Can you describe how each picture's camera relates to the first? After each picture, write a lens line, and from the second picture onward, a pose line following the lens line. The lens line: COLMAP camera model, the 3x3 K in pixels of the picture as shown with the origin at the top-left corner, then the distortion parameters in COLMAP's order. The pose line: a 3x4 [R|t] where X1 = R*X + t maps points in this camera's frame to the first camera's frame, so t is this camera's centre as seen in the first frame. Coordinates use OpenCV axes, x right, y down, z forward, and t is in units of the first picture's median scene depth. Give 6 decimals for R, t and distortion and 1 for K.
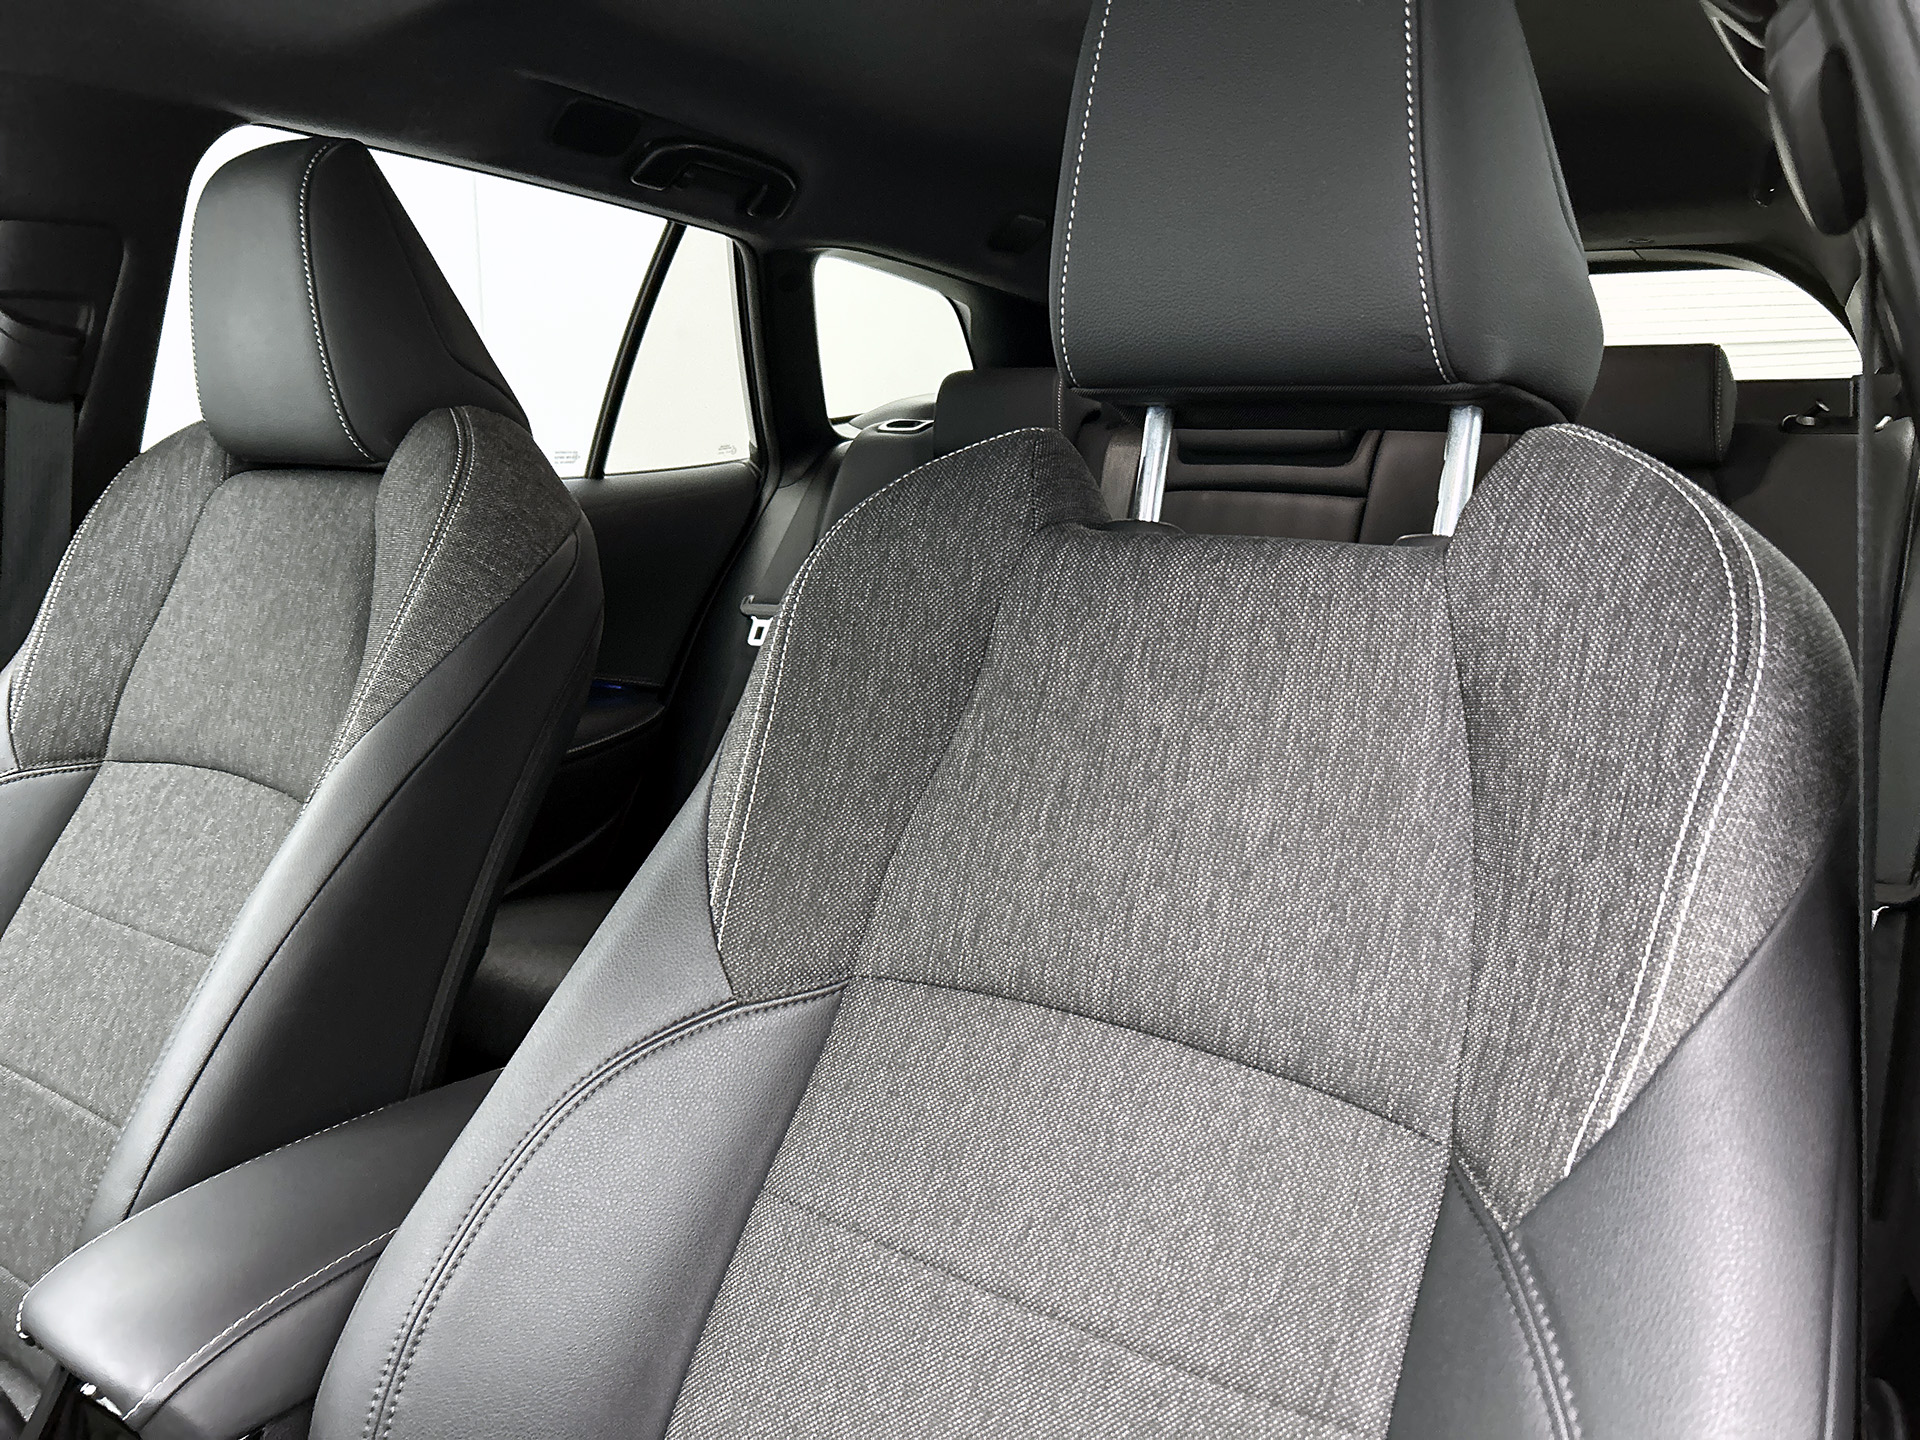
lens RADIAL K [[1445.5, 0, 960.0], [0, 1445.5, 720.0], [0, 0, 1]] dist [0.075166, -0.077550]
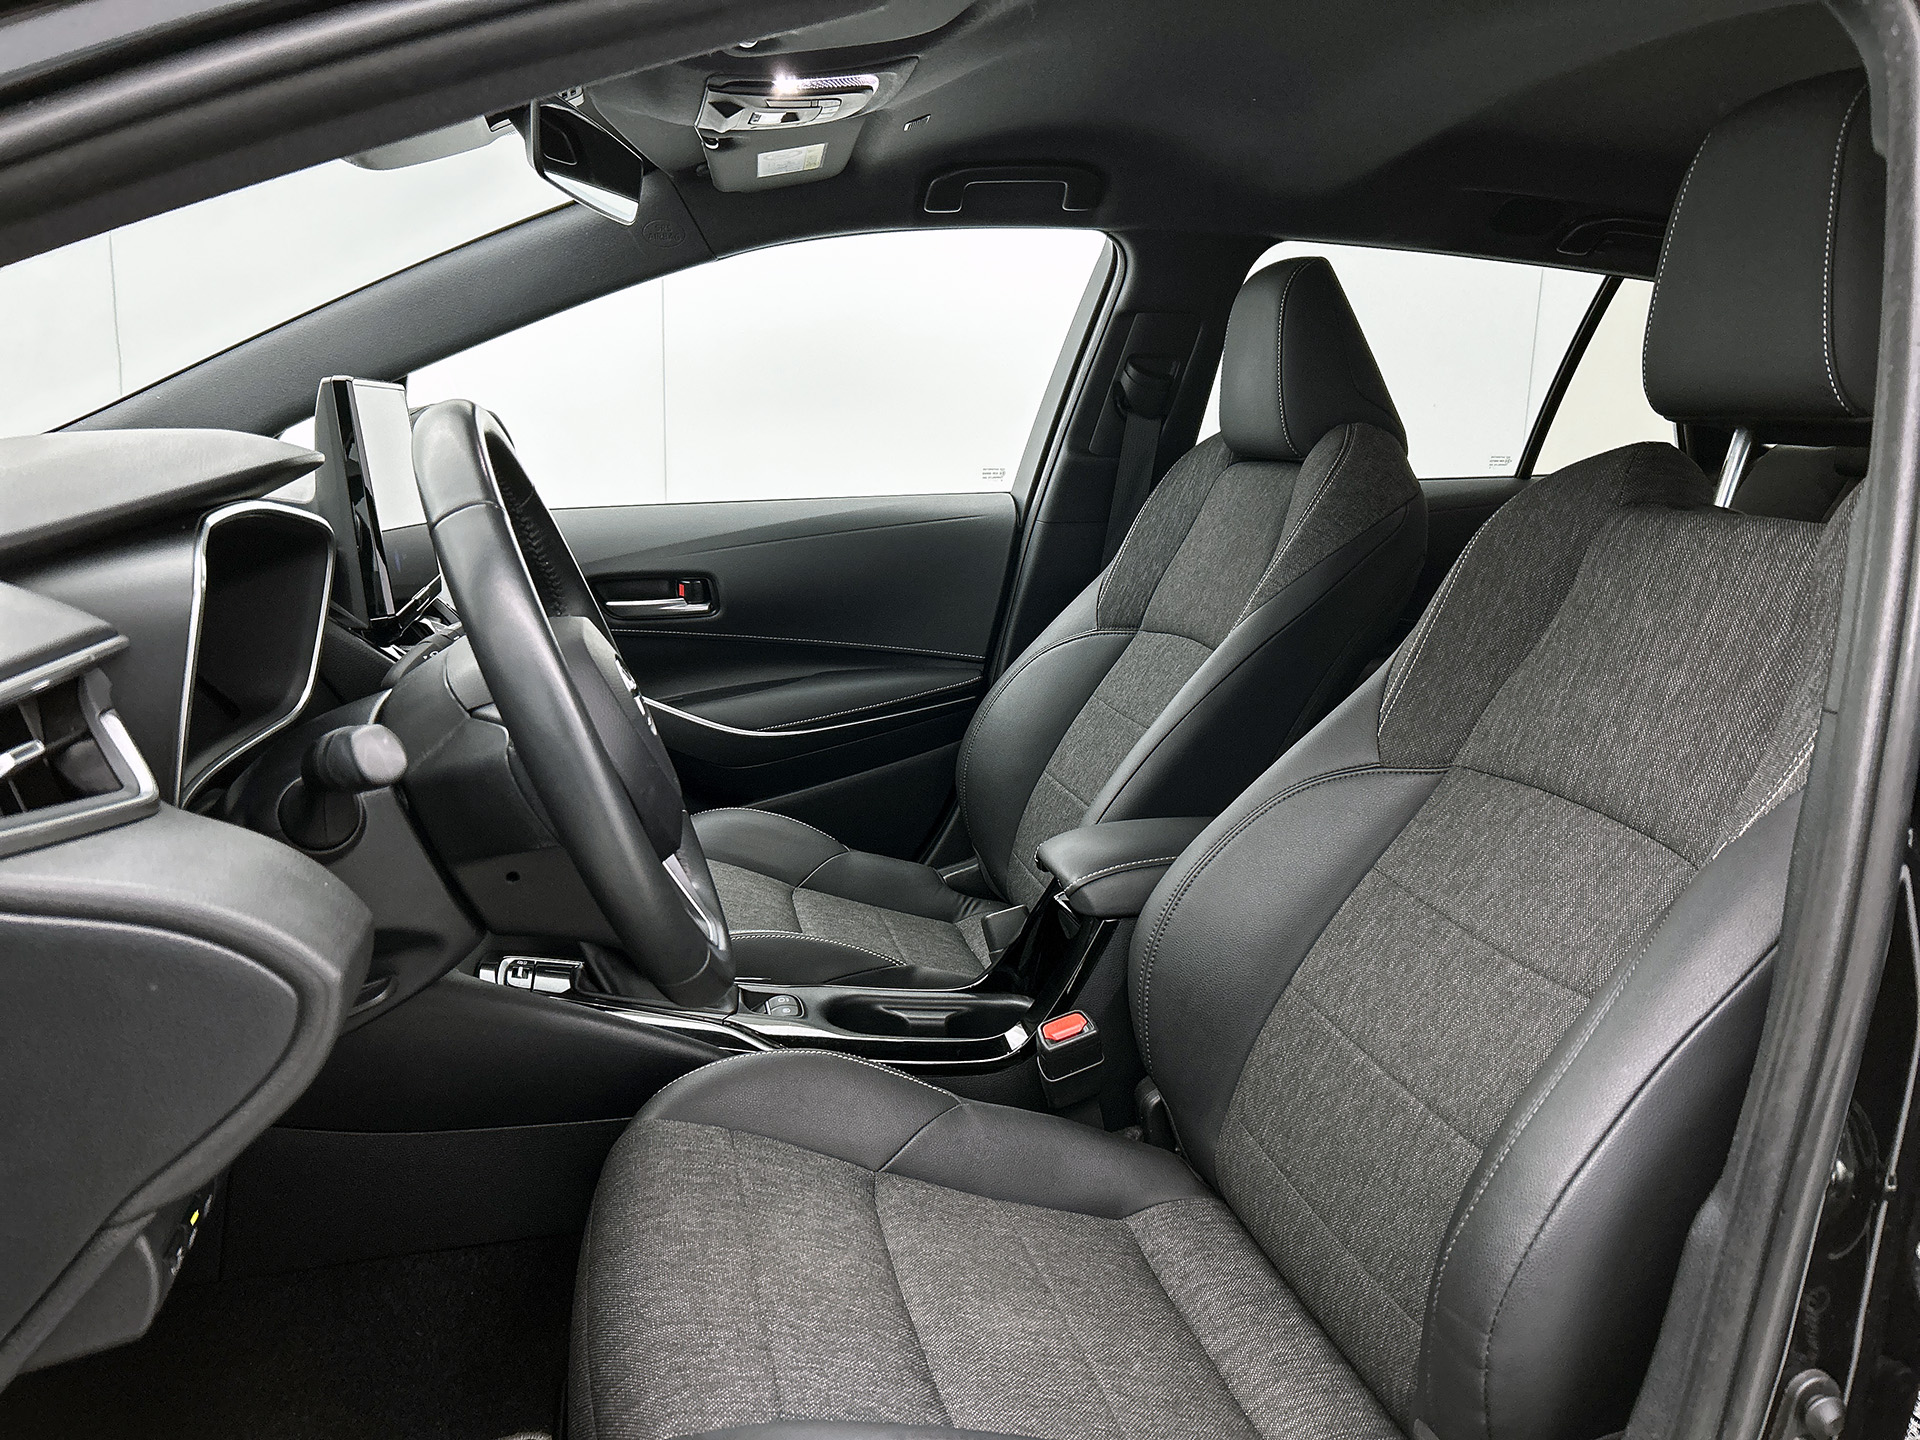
lens RADIAL K [[1435.4, 0, 1013.2], [0, 1435.4, 715.0], [0, 0, 1]] dist [0.010602, -0.006826]
pose [[0.772667, 0.141700, -0.618794, 0.536535], [-0.148948, 0.988025, 0.040265, 0.124500], [0.617089, 0.061057, 0.784521, -0.595407]]
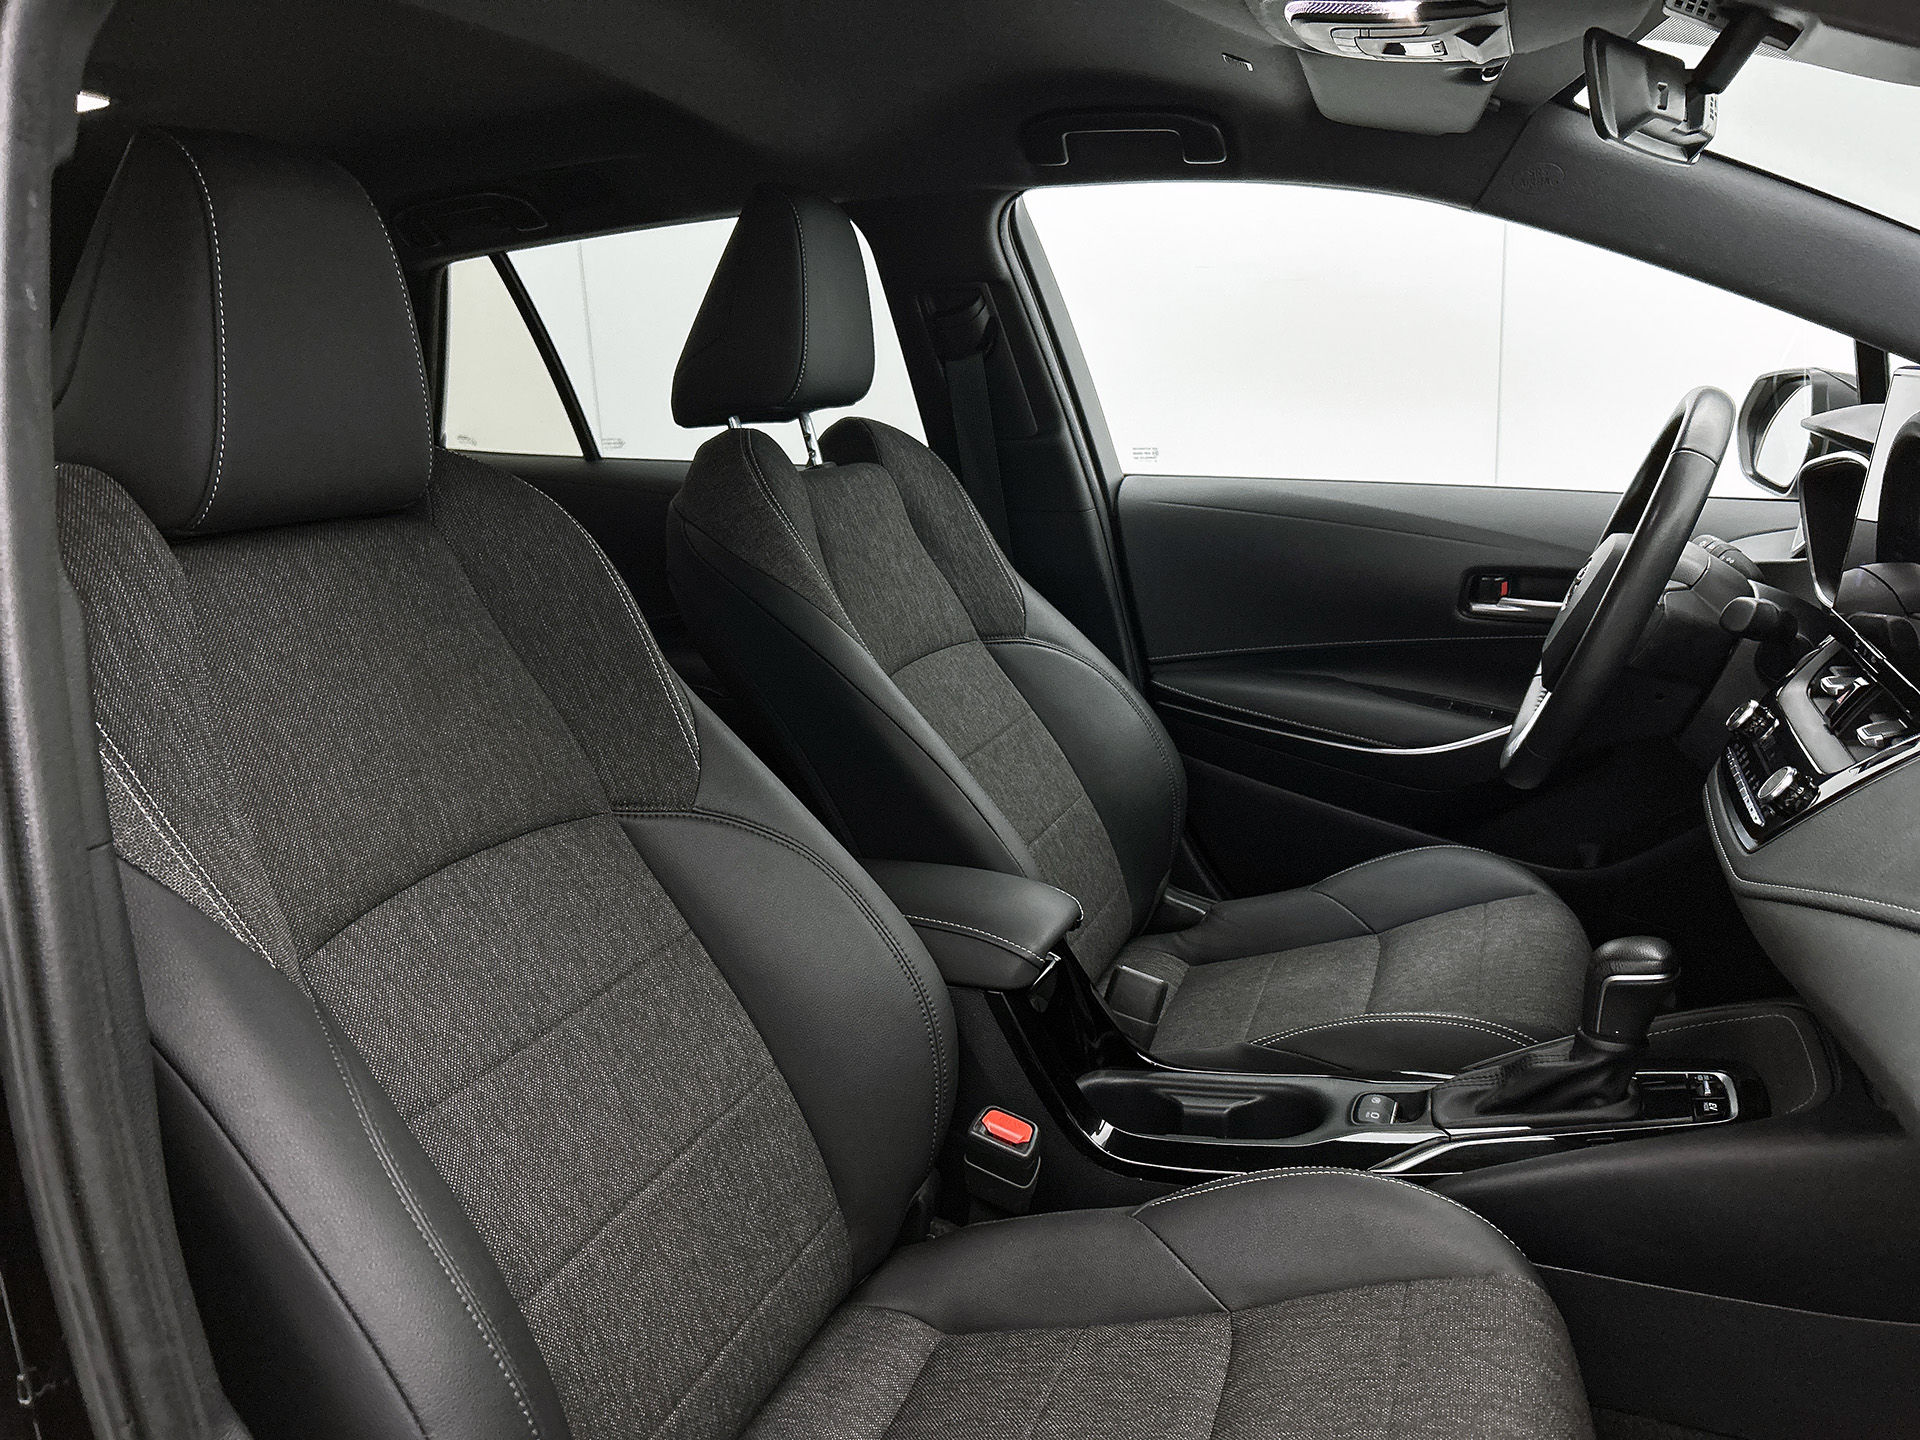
lens RADIAL K [[1435.4, 0, 1013.2], [0, 1435.4, 715.0], [0, 0, 1]] dist [0.010602, -0.006826]
pose [[-0.260910, -0.211569, 0.941894, -2.023963], [0.232495, 0.933199, 0.274018, -0.301835], [-0.936948, 0.290480, -0.194293, 1.205973]]
